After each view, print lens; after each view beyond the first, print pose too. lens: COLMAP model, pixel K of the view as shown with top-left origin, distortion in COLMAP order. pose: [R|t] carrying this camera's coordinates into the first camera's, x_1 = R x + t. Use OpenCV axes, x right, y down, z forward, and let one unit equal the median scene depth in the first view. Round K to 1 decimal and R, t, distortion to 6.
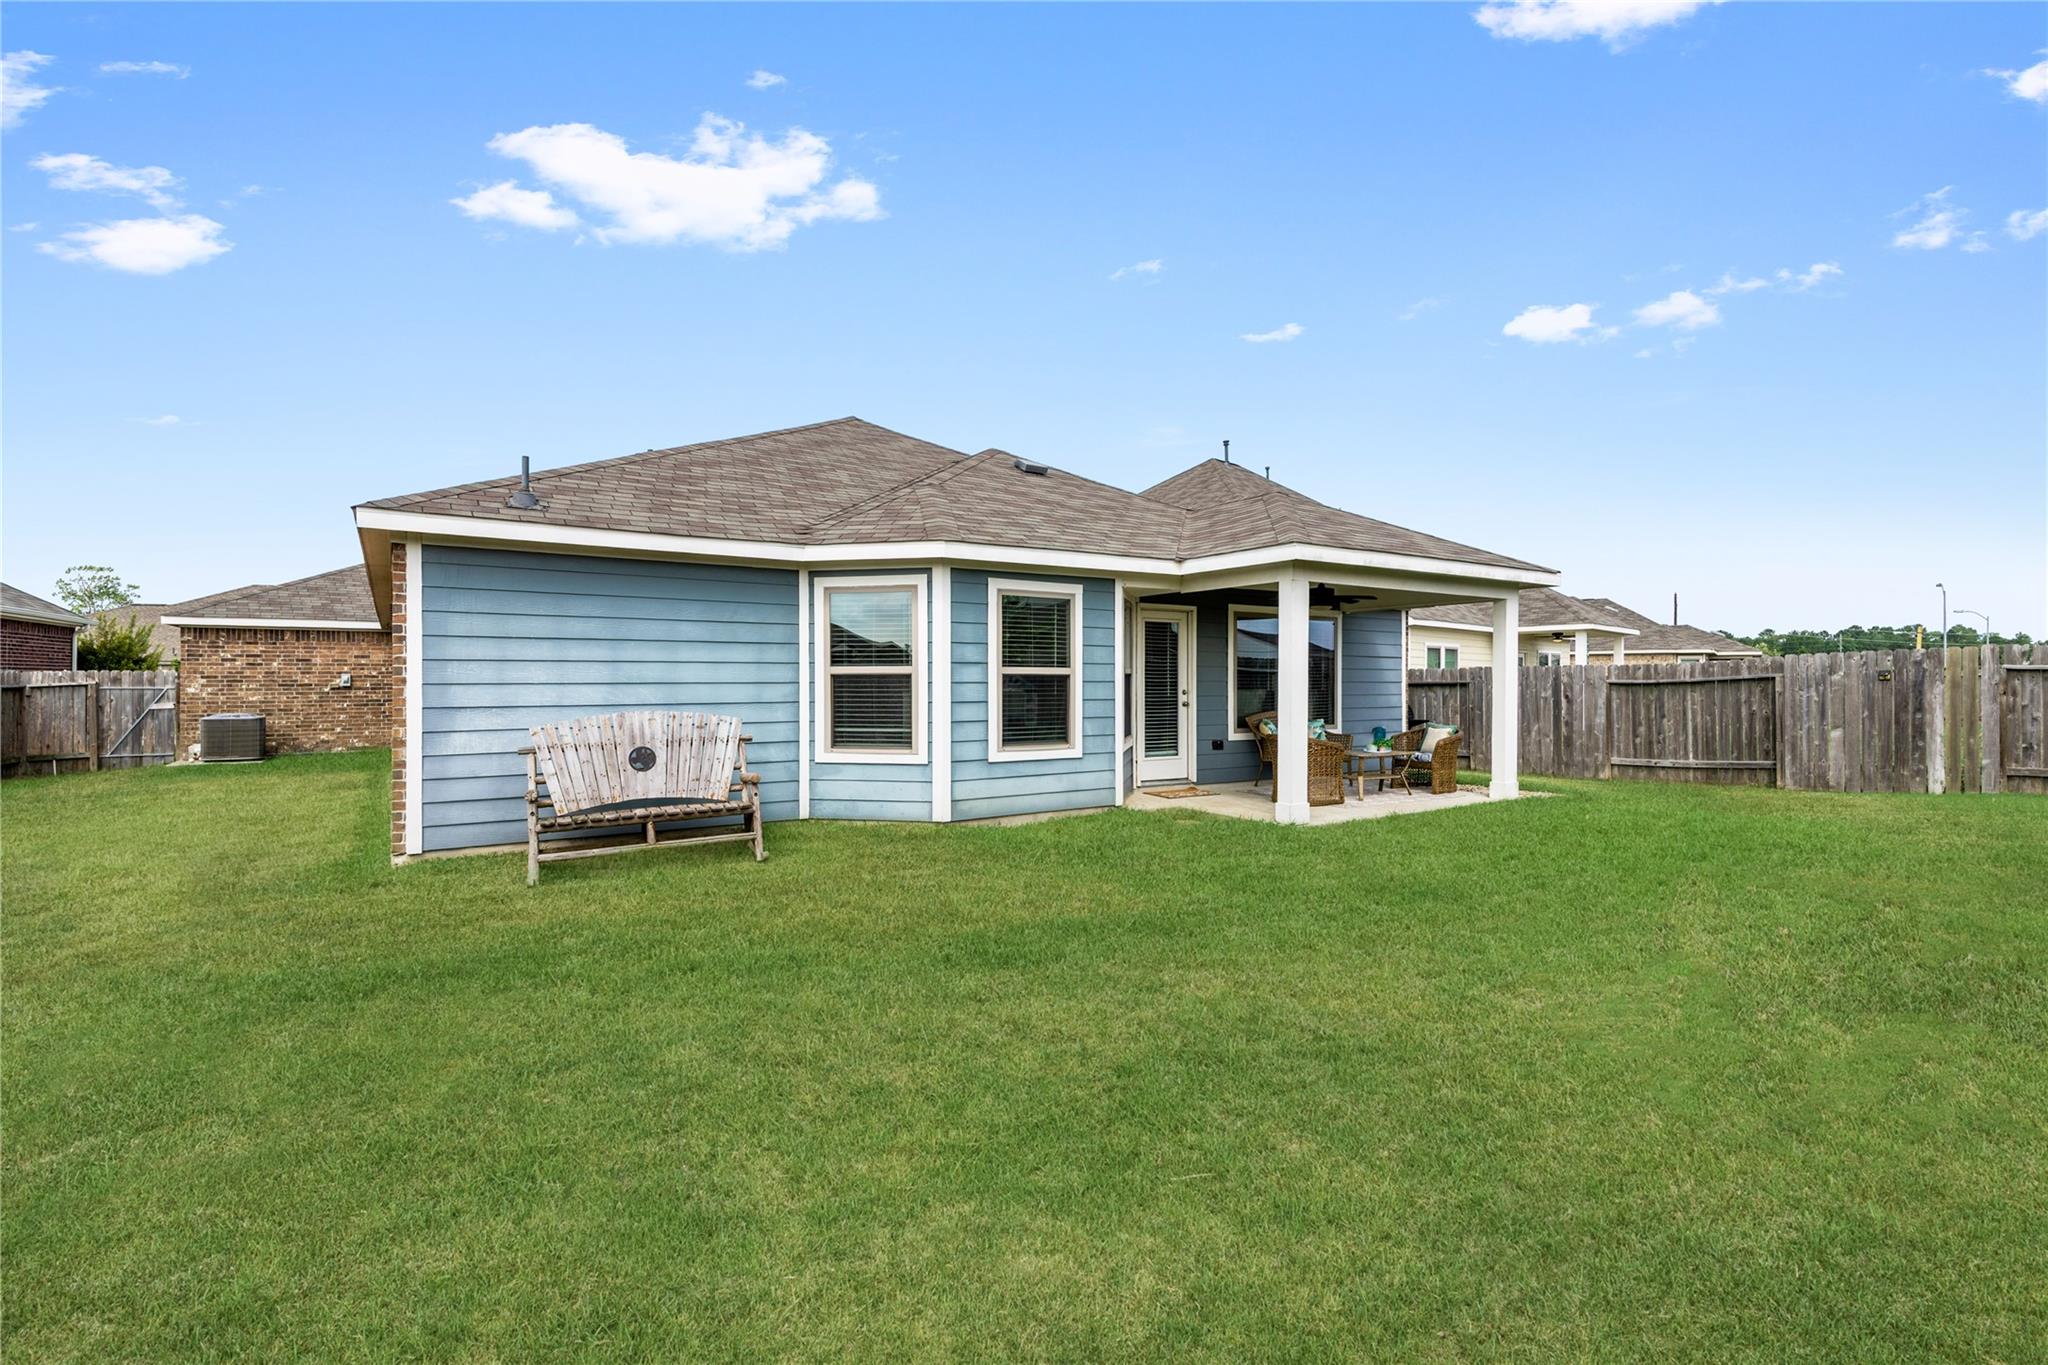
lens RADIAL K [[928.3, 0, 1040.9], [0, 928.3, 682.1], [0, 0, 1]] dist [0.016726, -0.002323]
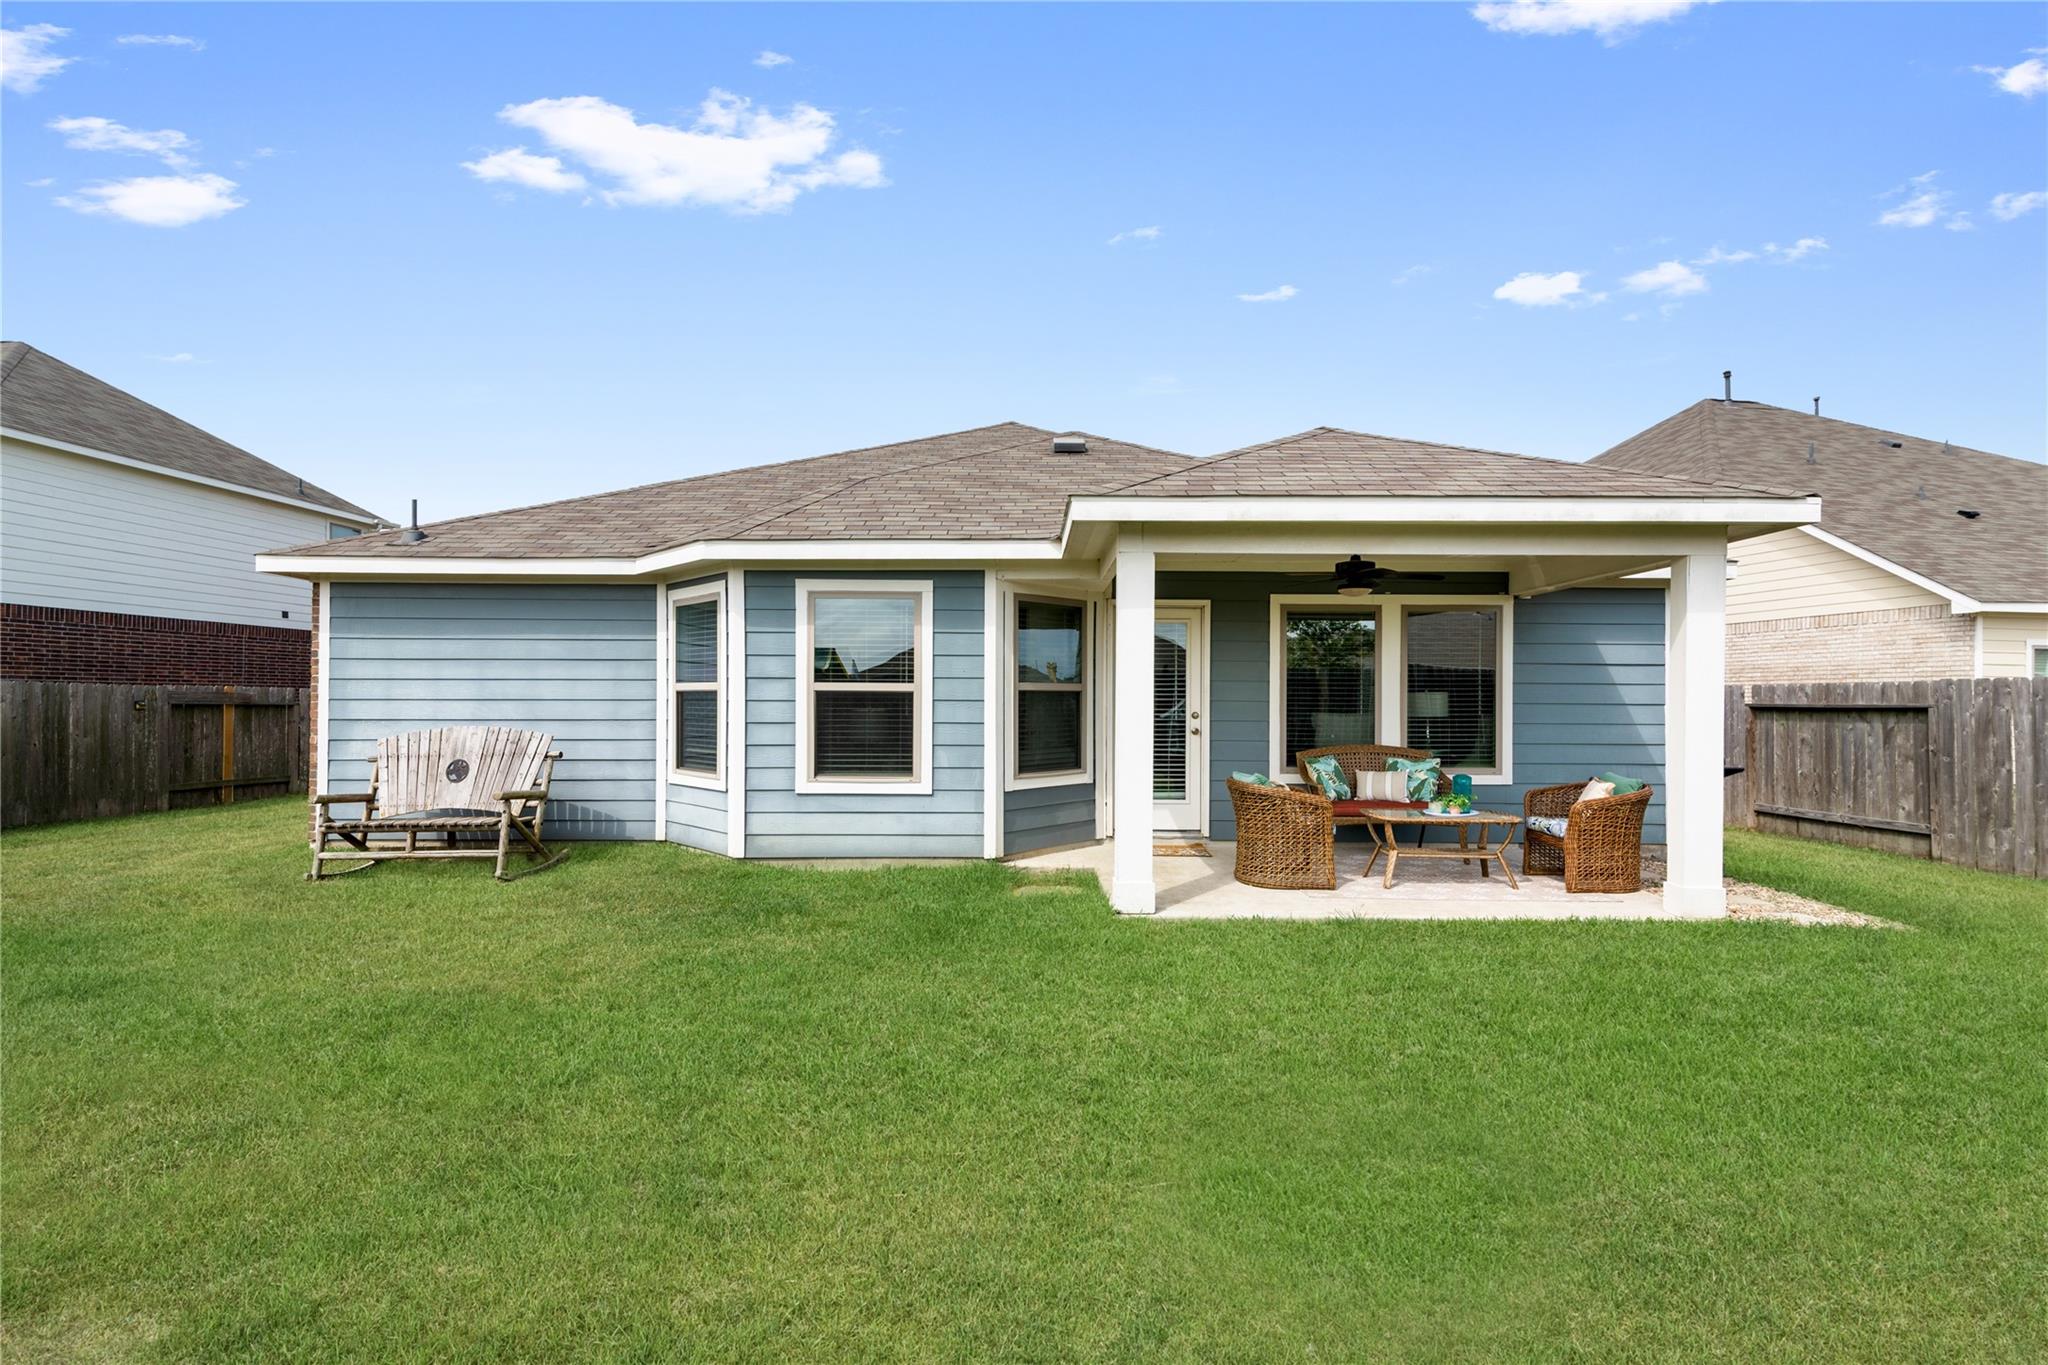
lens RADIAL K [[928.3, 0, 1023.2], [0, 928.3, 684.5], [0, 0, 1]] dist [0.016726, -0.002323]
pose [[0.837473, -0.004819, -0.546458, 0.589202], [-0.005140, 0.999847, -0.016695, -0.001189], [0.546455, 0.016791, 0.837320, 0.391248]]
